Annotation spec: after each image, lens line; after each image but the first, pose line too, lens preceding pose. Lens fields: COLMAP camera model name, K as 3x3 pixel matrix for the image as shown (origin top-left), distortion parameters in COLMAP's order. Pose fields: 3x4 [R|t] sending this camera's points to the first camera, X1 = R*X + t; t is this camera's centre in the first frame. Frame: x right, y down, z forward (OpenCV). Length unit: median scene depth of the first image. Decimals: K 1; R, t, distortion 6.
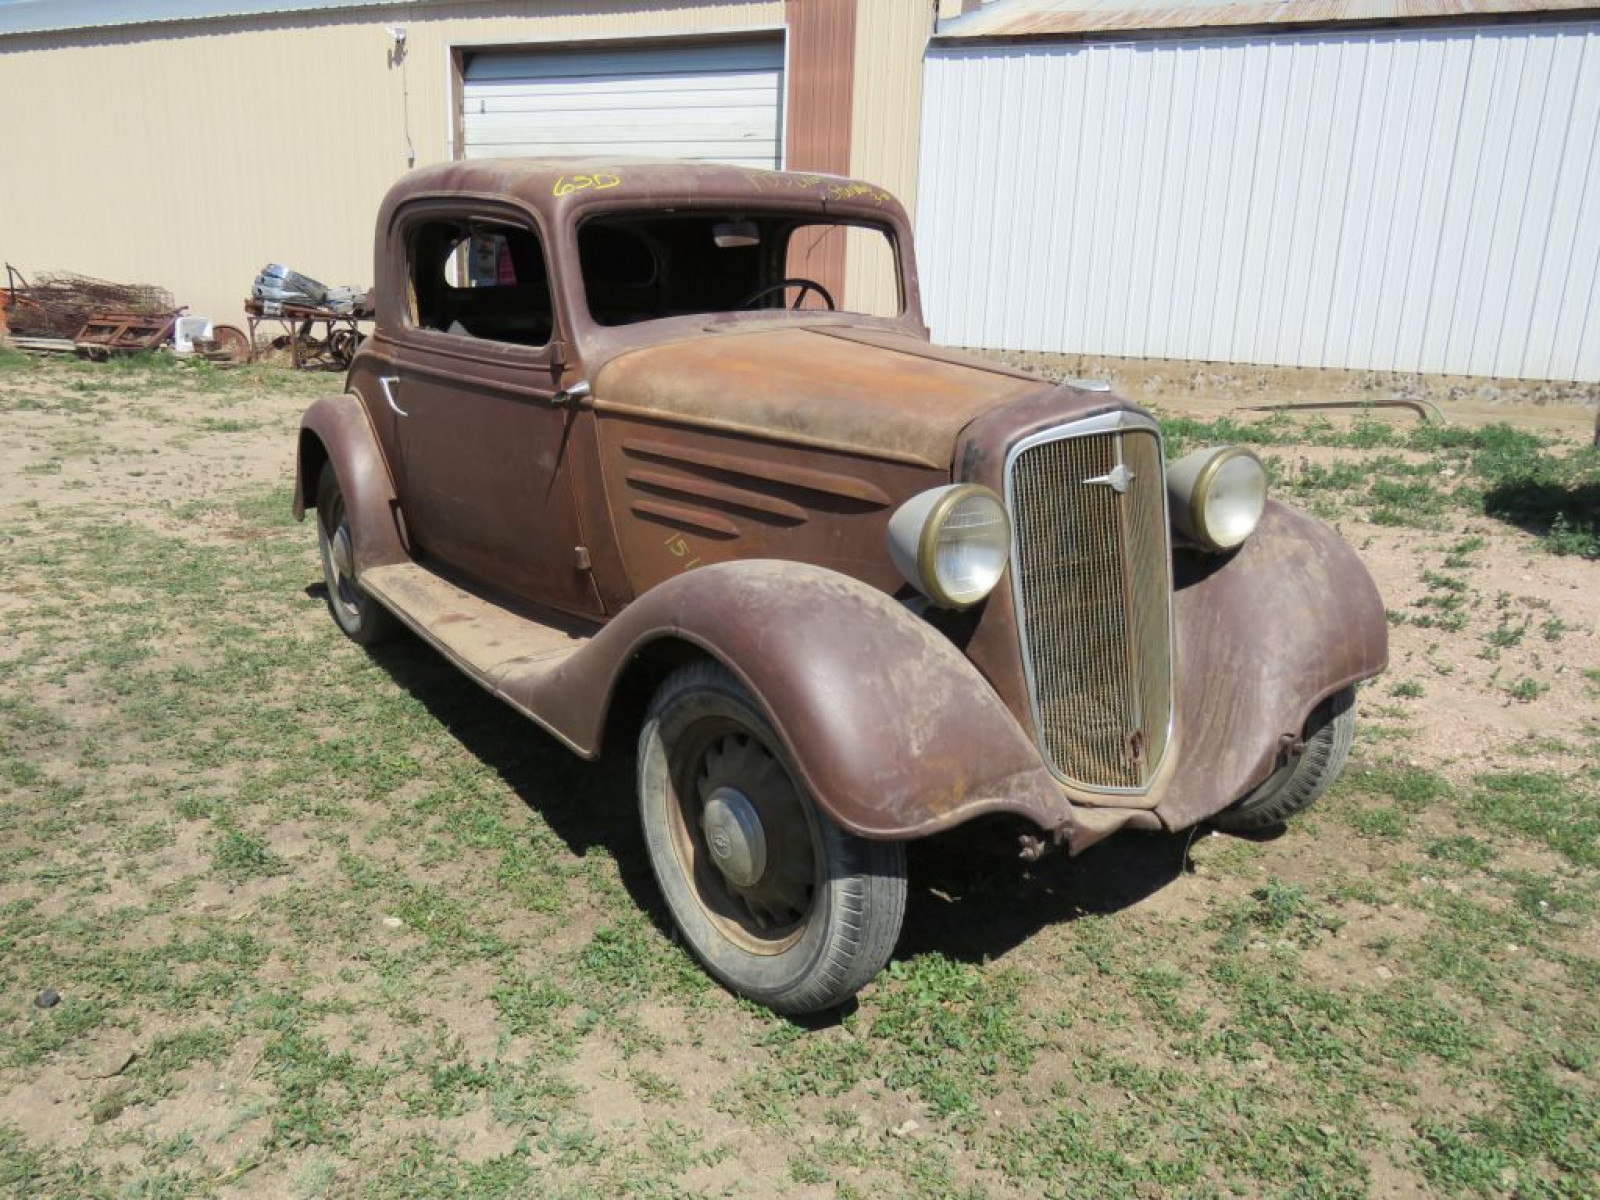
lens RADIAL K [[1284.1, 0, 800.0], [0, 1284.1, 600.0], [0, 0, 1]] dist [-0.004521, -0.003974]
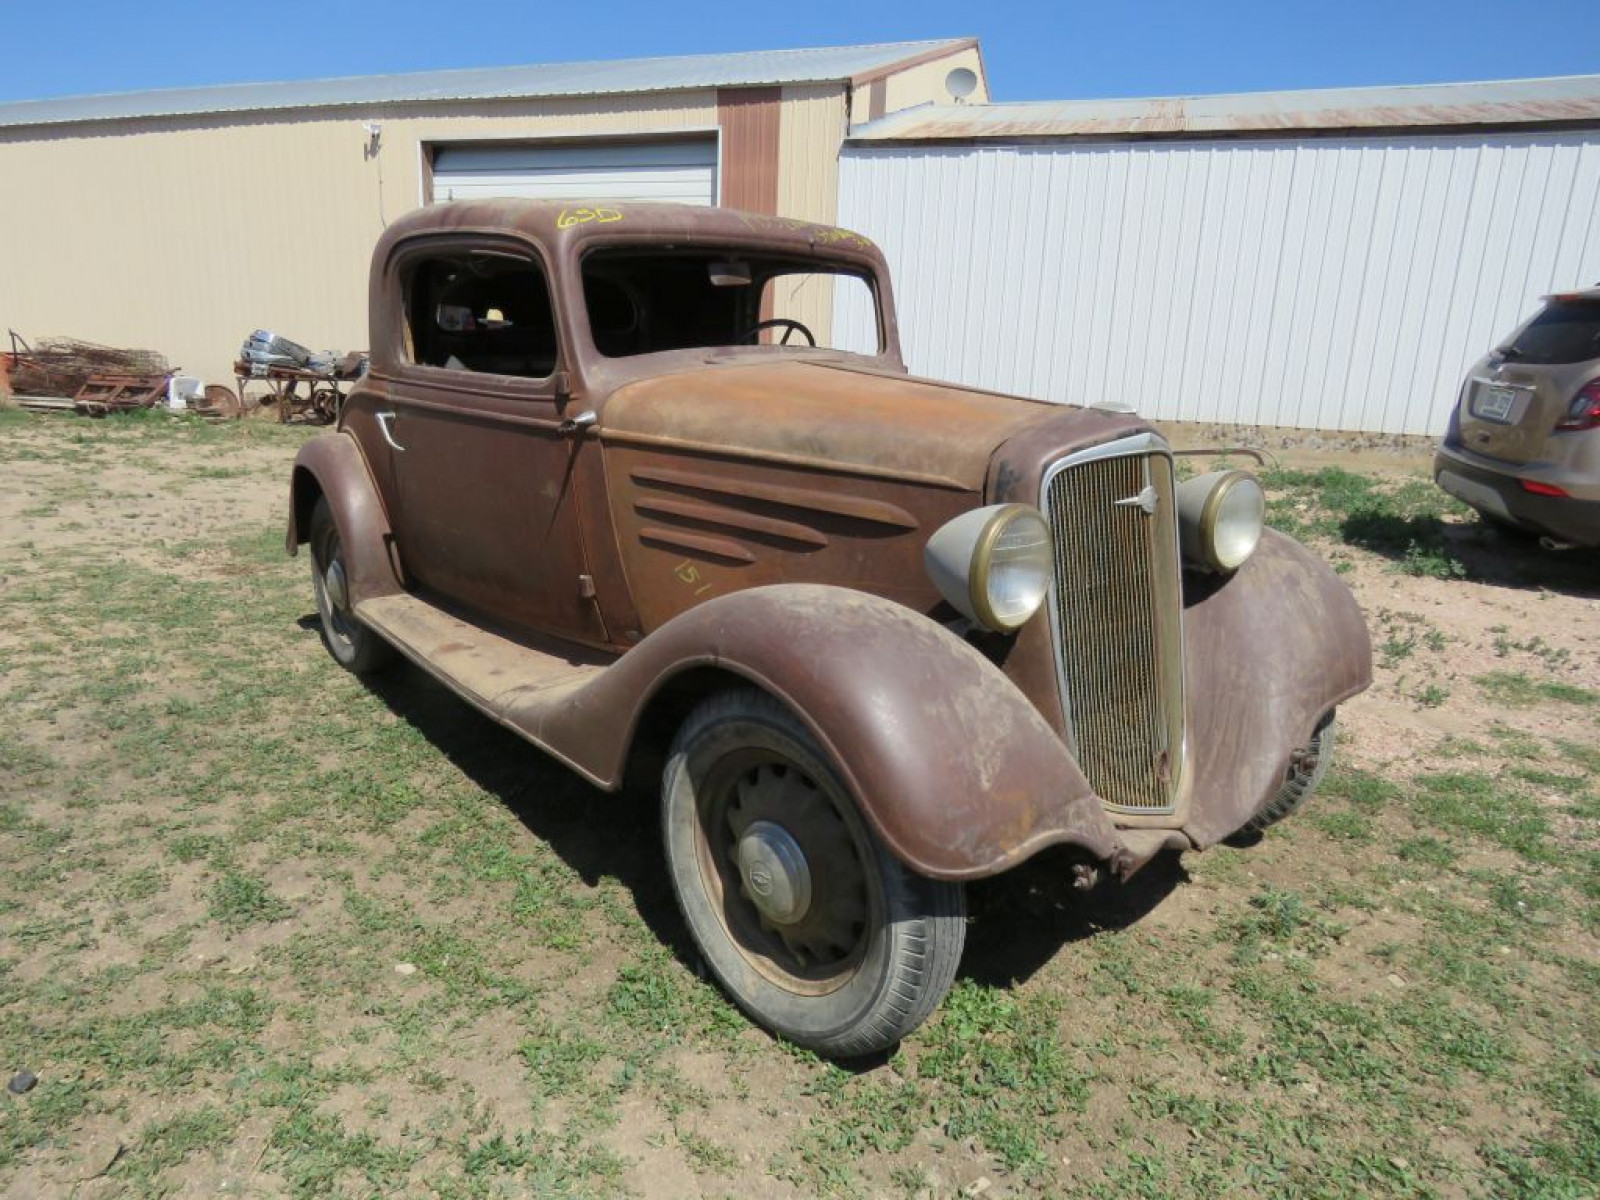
lens RADIAL K [[1069.4, 0, 791.8], [0, 1069.4, 601.4], [0, 0, 1]] dist [-0.000843, -0.001624]
pose [[0.997226, -0.013009, 0.073282, -0.076594], [0.014527, 0.999690, -0.020215, -0.001872], [-0.072997, 0.021223, 0.997106, 0.160525]]
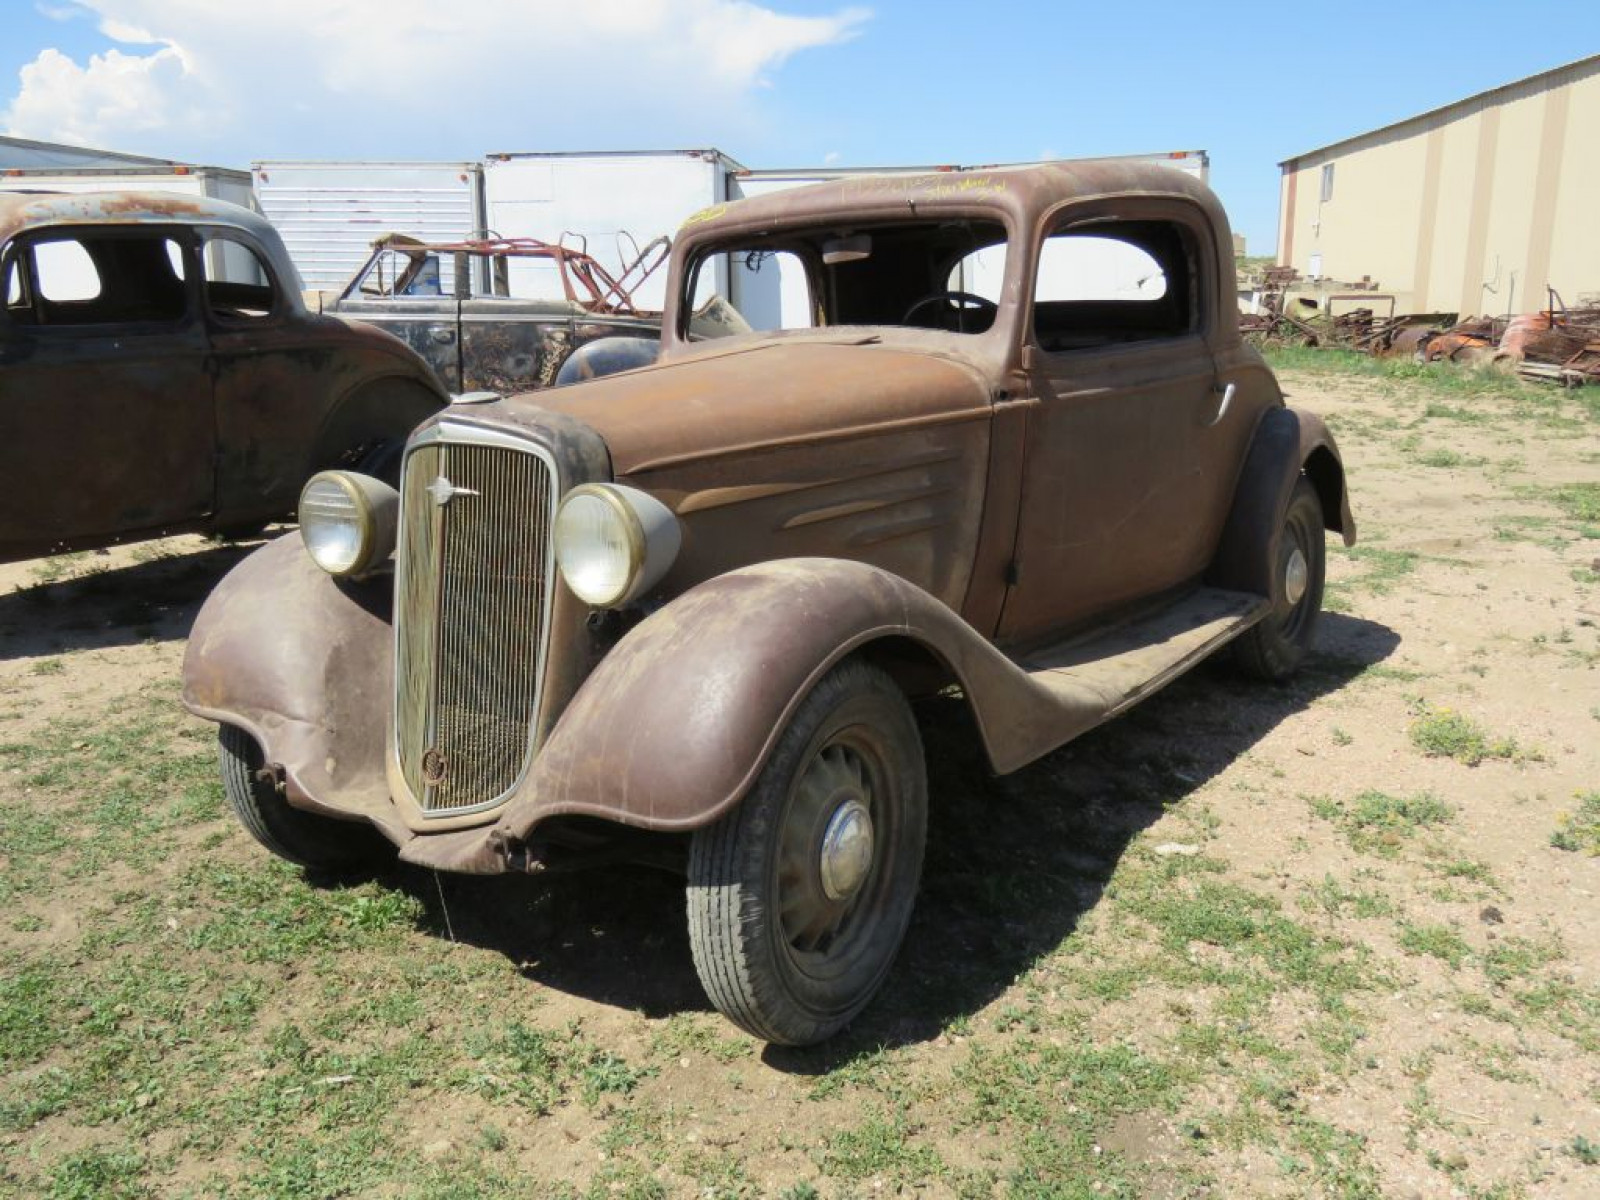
lens RADIAL K [[1406.3, 0, 772.2], [0, 1406.3, 572.2], [0, 0, 1]] dist [0.093144, -0.157573]
pose [[0.251485, 0.155379, -0.955307, 1.148657], [-0.212022, 0.971900, 0.102263, -0.166487], [0.944353, 0.176828, 0.277362, 0.797908]]
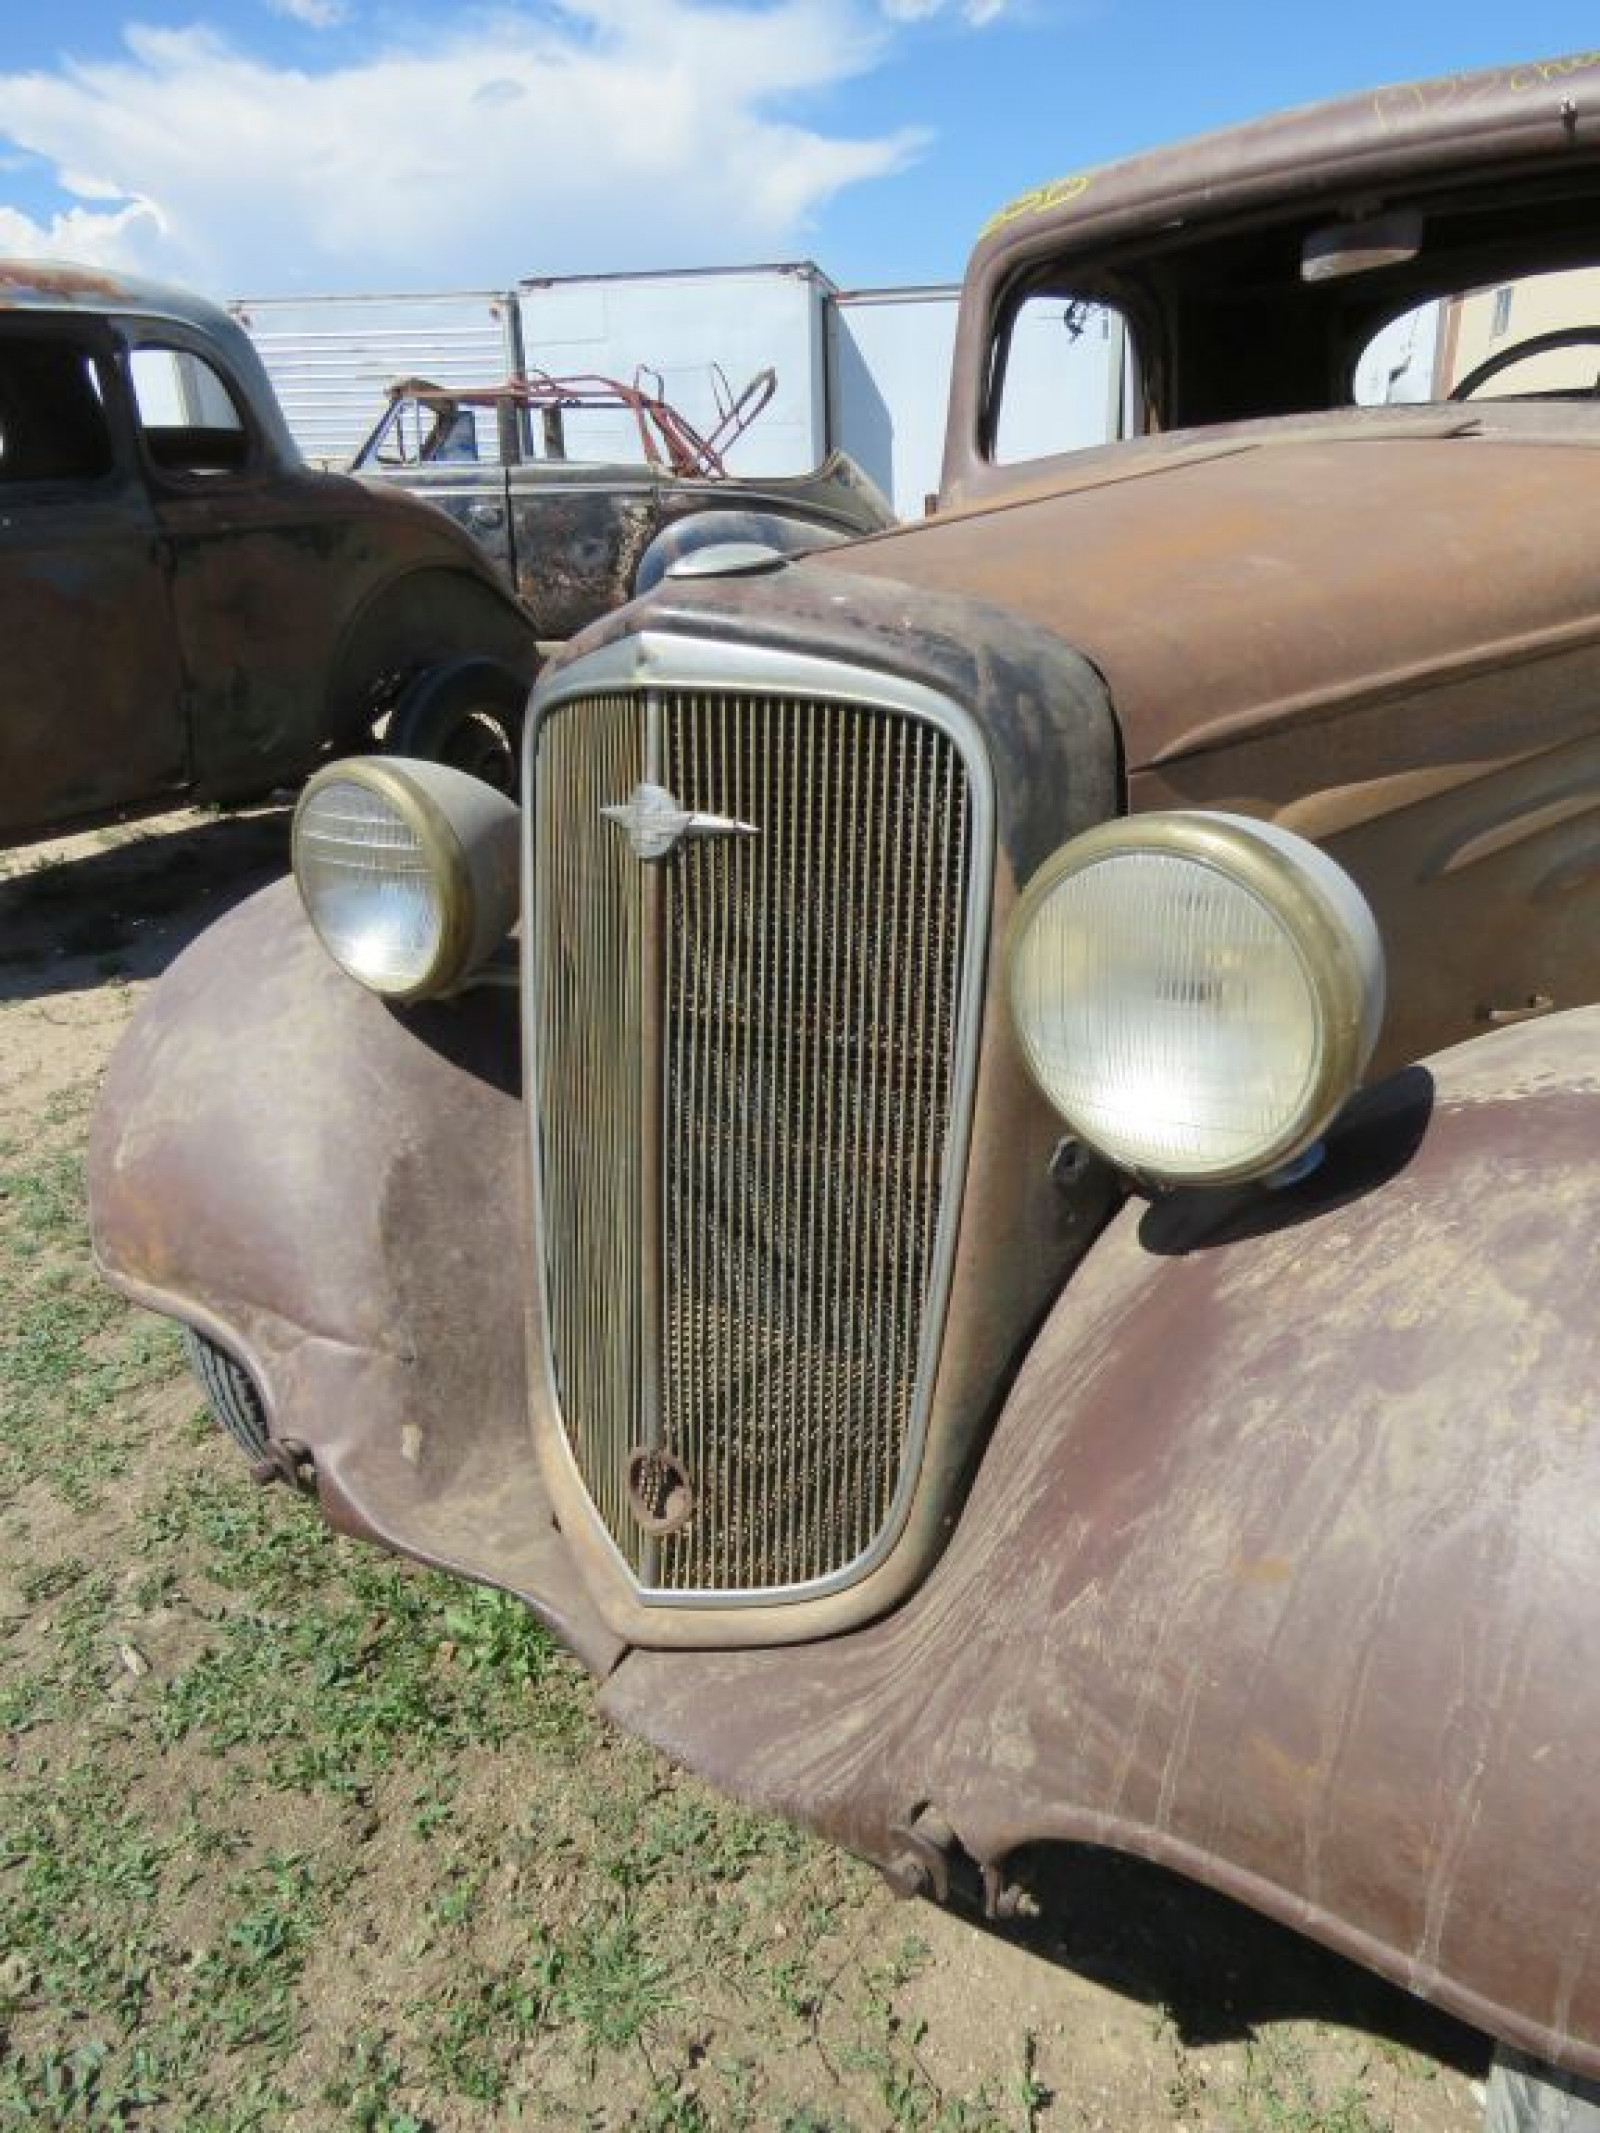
lens RADIAL K [[1425.7, 0, 799.5], [0, 1425.7, 1073.1], [0, 0, 1]] dist [-0.000843, -0.001624]
pose [[0.244038, 0.335197, -0.909994, 0.557985], [-0.187693, 0.936947, 0.294791, -0.130191], [0.951429, 0.098859, 0.291564, 0.779717]]
